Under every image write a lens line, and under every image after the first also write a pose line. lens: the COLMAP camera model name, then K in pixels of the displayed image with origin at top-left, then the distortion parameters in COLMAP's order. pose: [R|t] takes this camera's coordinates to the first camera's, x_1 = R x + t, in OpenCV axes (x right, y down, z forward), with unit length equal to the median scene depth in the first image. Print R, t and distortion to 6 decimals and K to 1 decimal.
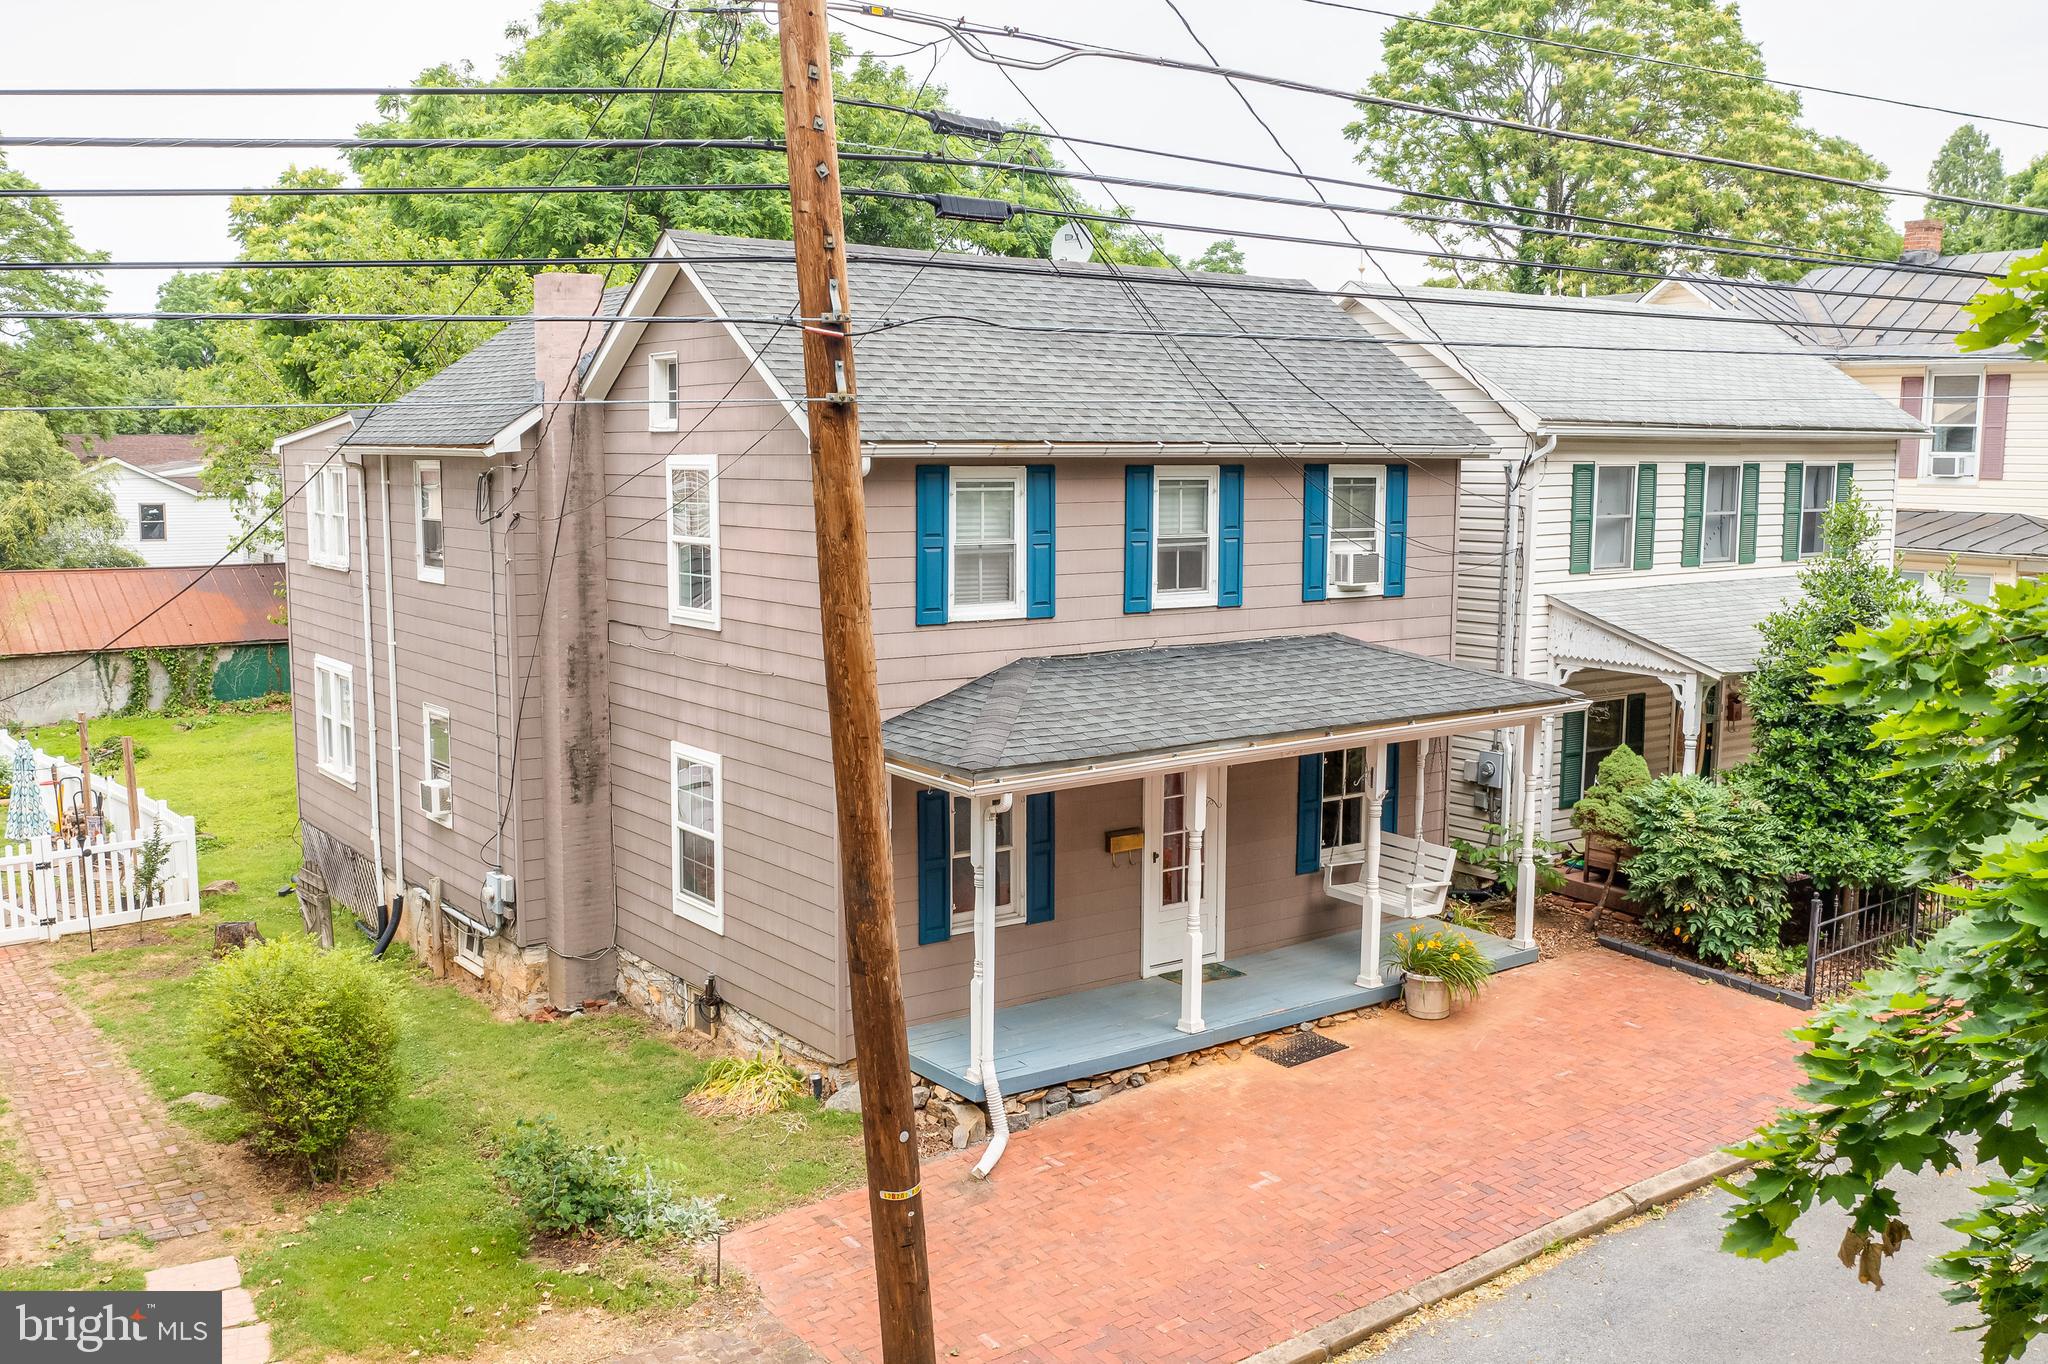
lens RADIAL K [[1843.3, 0, 1028.8], [0, 1843.3, 645.0], [0, 0, 1]] dist [-0.008820, -0.010054]
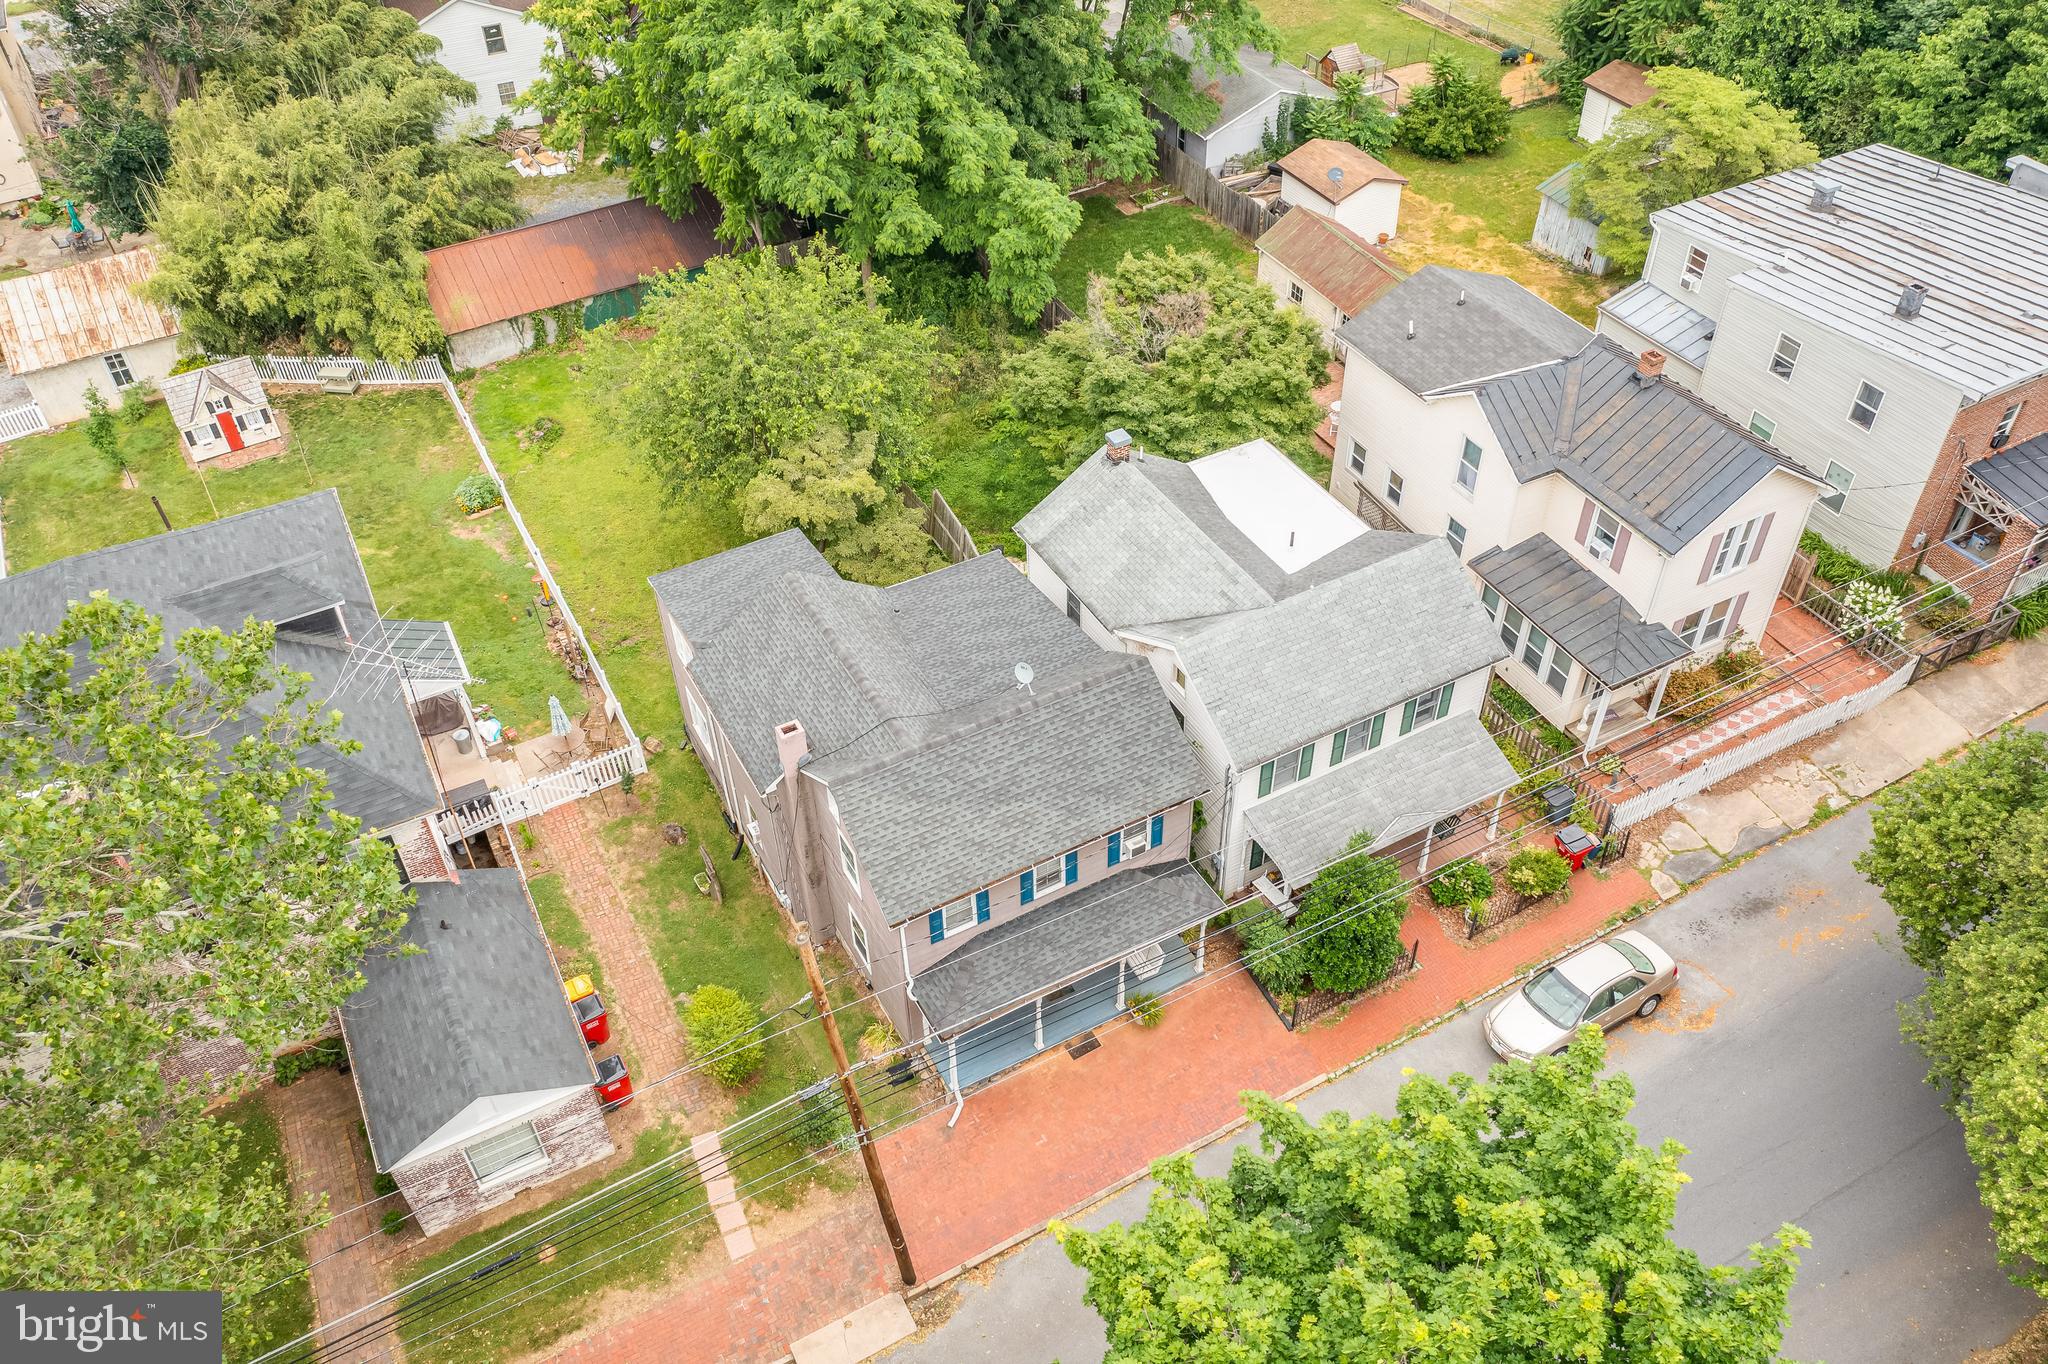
lens RADIAL K [[1657.7, 0, 1012.2], [0, 1657.7, 681.3], [0, 0, 1]] dist [-0.006305, -0.008670]
pose [[0.988508, 0.076147, -0.130593, 0.106397], [0.014357, 0.812678, 0.582536, -0.536558], [0.150489, -0.577716, 0.802245, -0.213094]]
